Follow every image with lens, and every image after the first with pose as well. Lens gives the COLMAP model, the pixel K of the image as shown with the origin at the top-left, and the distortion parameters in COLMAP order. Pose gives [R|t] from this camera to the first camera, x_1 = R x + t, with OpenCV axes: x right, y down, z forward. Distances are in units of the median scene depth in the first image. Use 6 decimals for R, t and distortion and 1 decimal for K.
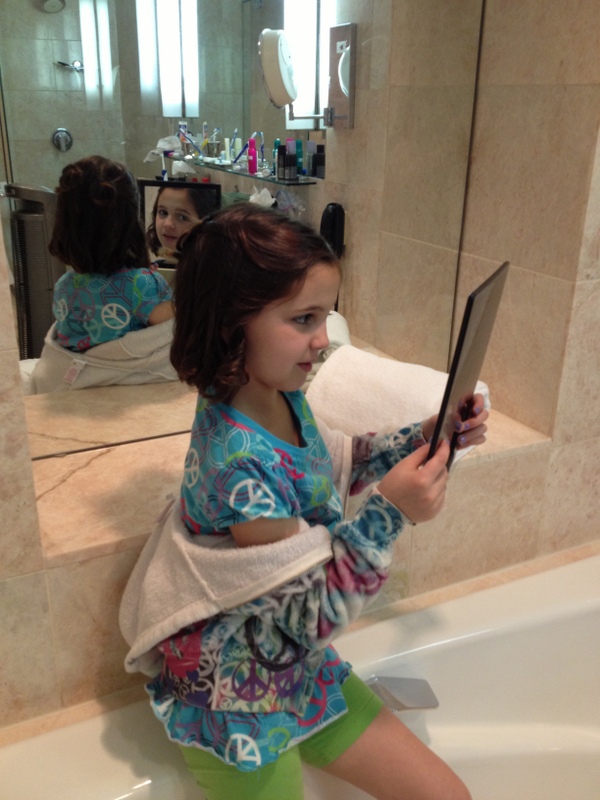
lens RADIAL K [[806.8, 0, 303.0], [0, 806.8, 402.8], [0, 0, 1]] dist [0.028705, 0.000000]
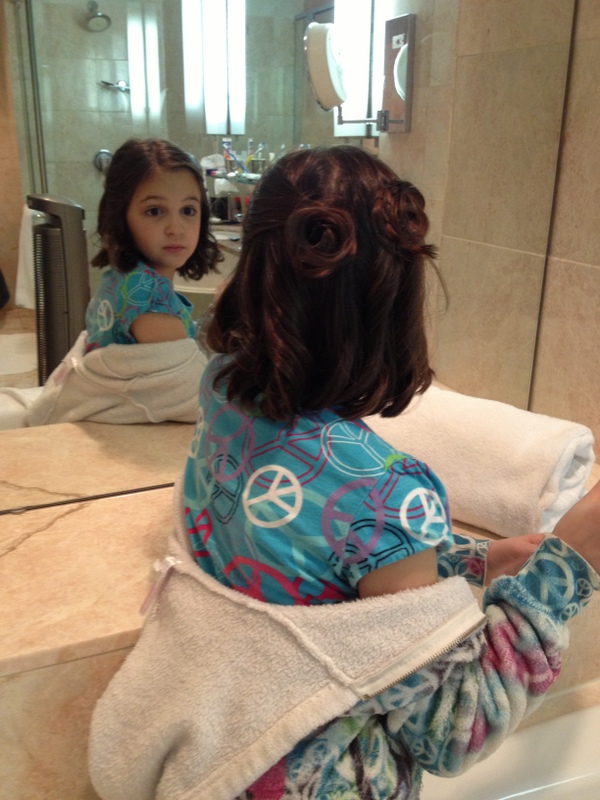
lens RADIAL K [[806.8, 0, 292.4], [0, 806.8, 400.6], [0, 0, 1]] dist [0.028705, 0.000000]
pose [[0.996864, 0.016620, -0.077364, 0.007345], [-0.020025, 0.998855, -0.043451, -0.005671], [0.076553, 0.044864, 0.996056, 0.124356]]
